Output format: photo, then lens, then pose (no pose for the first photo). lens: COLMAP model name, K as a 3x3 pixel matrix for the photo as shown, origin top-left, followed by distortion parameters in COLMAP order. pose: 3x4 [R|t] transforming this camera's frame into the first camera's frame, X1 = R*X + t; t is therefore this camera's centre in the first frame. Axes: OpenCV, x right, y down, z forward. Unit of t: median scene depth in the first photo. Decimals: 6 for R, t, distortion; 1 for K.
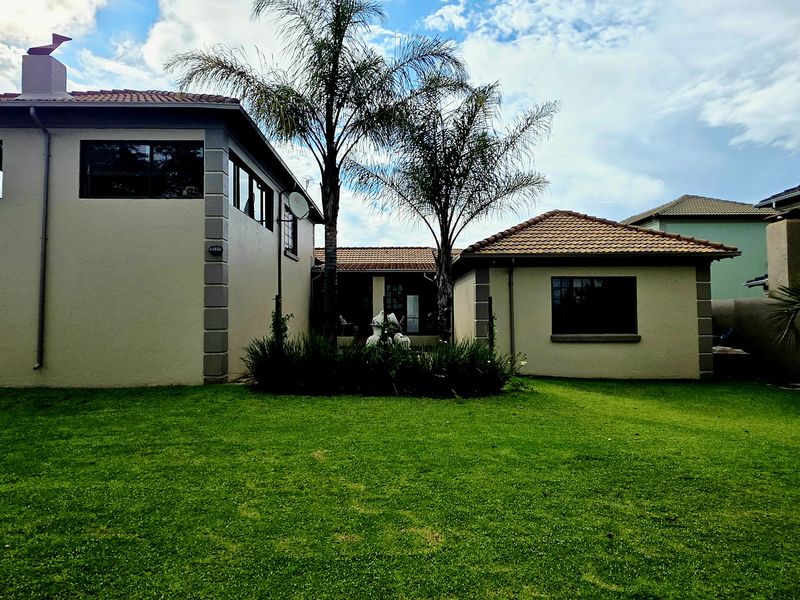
lens RADIAL K [[537.9, 0, 407.1], [0, 537.9, 297.1], [0, 0, 1]] dist [0.004561, -0.000390]
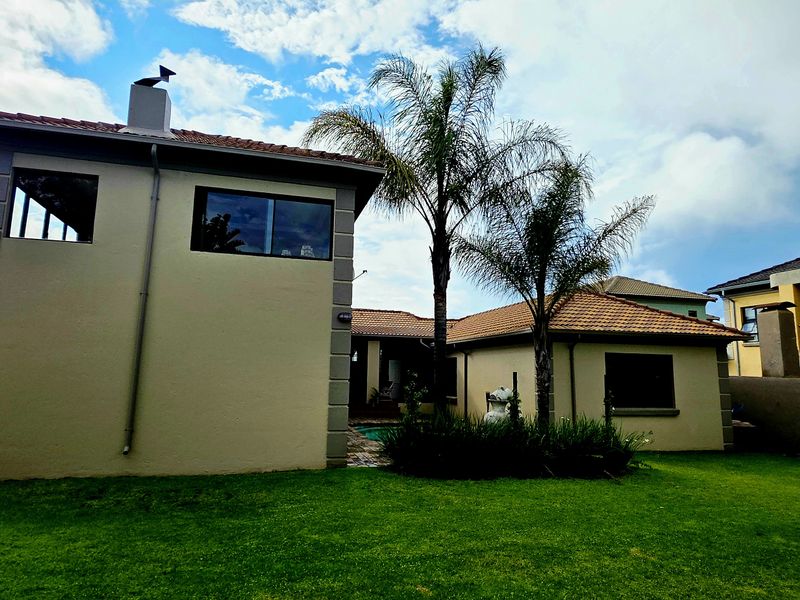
lens RADIAL K [[537.9, 0, 407.1], [0, 537.9, 297.1], [0, 0, 1]] dist [0.004561, -0.000390]
pose [[0.967473, 0.056631, 0.246553, -0.441474], [-0.030277, 0.993537, -0.109399, -0.022421], [-0.251155, 0.098376, 0.962935, 0.077342]]
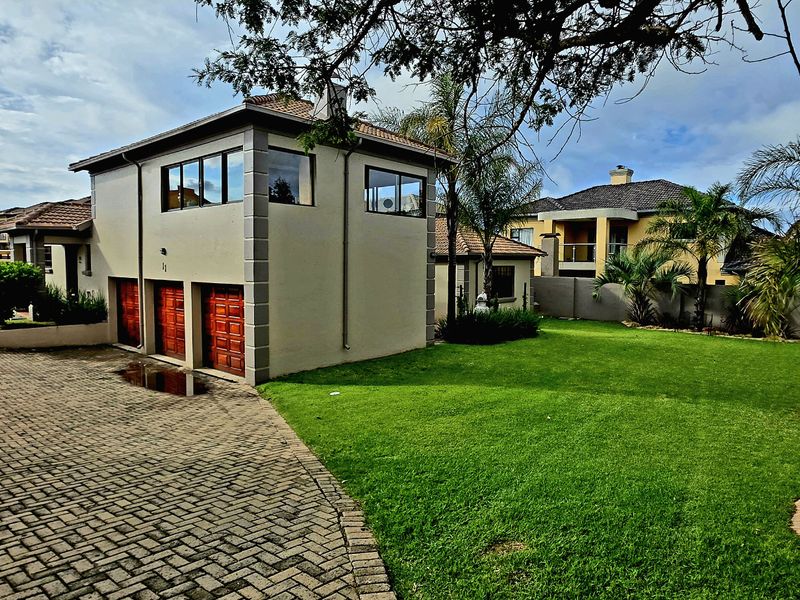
lens RADIAL K [[537.9, 0, 407.1], [0, 537.9, 297.1], [0, 0, 1]] dist [0.004561, -0.000390]
pose [[0.667549, -0.039935, 0.743494, -1.365466], [-0.036002, 0.995661, 0.085804, -0.088161], [-0.743695, -0.084045, 0.663215, 0.070132]]
